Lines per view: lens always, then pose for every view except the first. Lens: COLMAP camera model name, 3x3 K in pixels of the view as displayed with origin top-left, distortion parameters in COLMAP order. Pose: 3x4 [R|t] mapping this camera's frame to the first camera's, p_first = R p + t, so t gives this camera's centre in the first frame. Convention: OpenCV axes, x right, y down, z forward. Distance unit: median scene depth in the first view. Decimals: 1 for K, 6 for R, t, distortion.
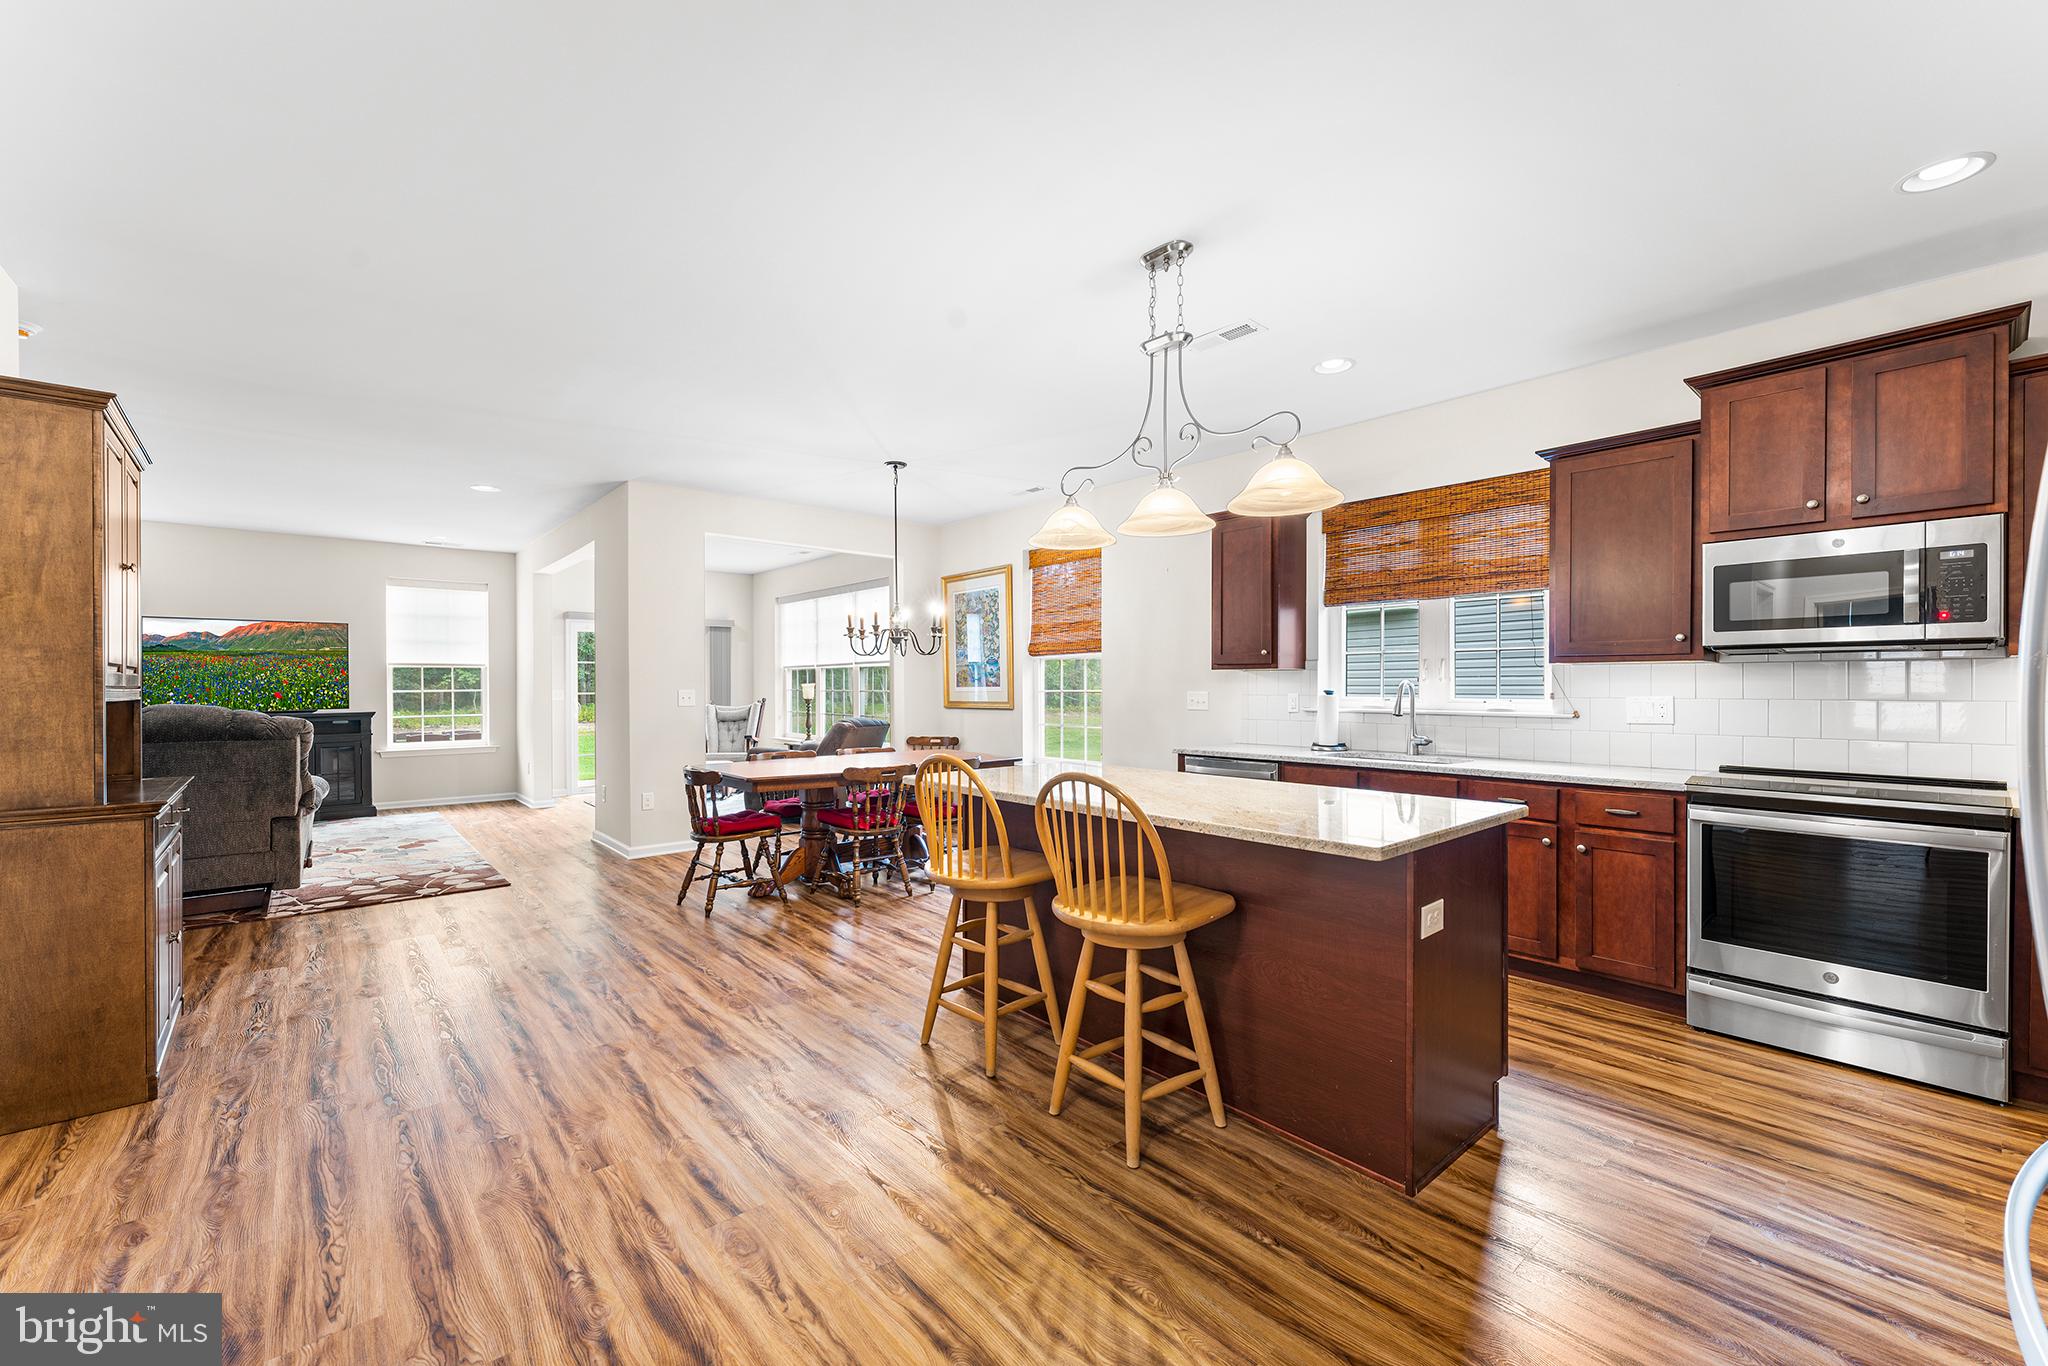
lens RADIAL K [[825.3, 0, 1012.0], [0, 825.3, 687.3], [0, 0, 1]] dist [0.000634, -0.000245]
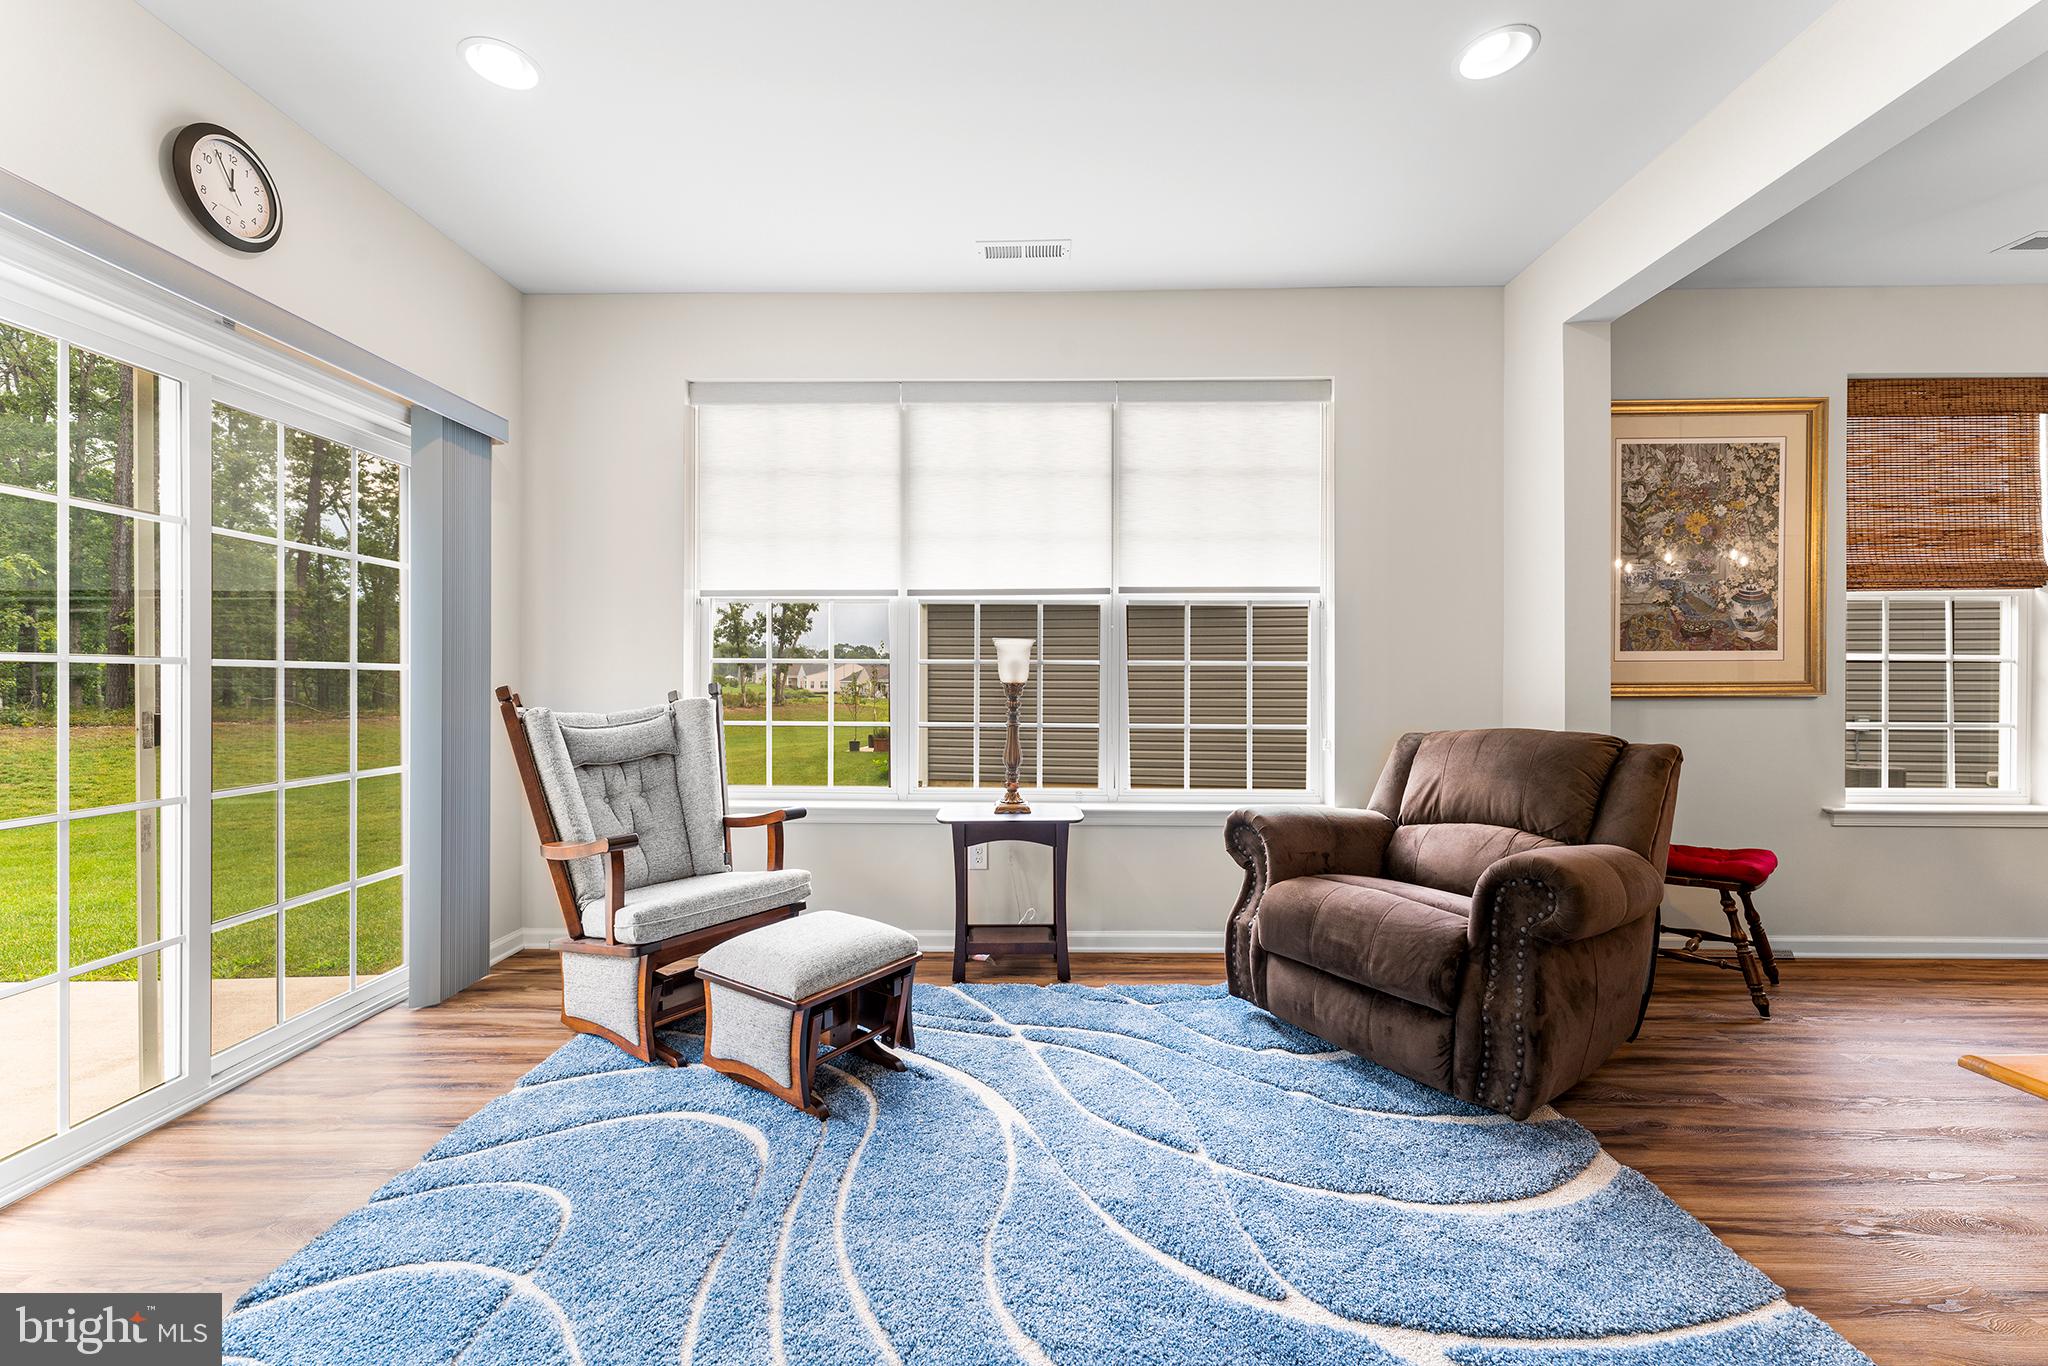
lens RADIAL K [[825.3, 0, 1010.4], [0, 825.3, 677.4], [0, 0, 1]] dist [0.000634, -0.000245]
pose [[0.662574, 0.003956, 0.748986, -0.843605], [-0.001327, 0.999991, -0.004109, 0.022195], [-0.748995, 0.001729, 0.662573, 1.288314]]
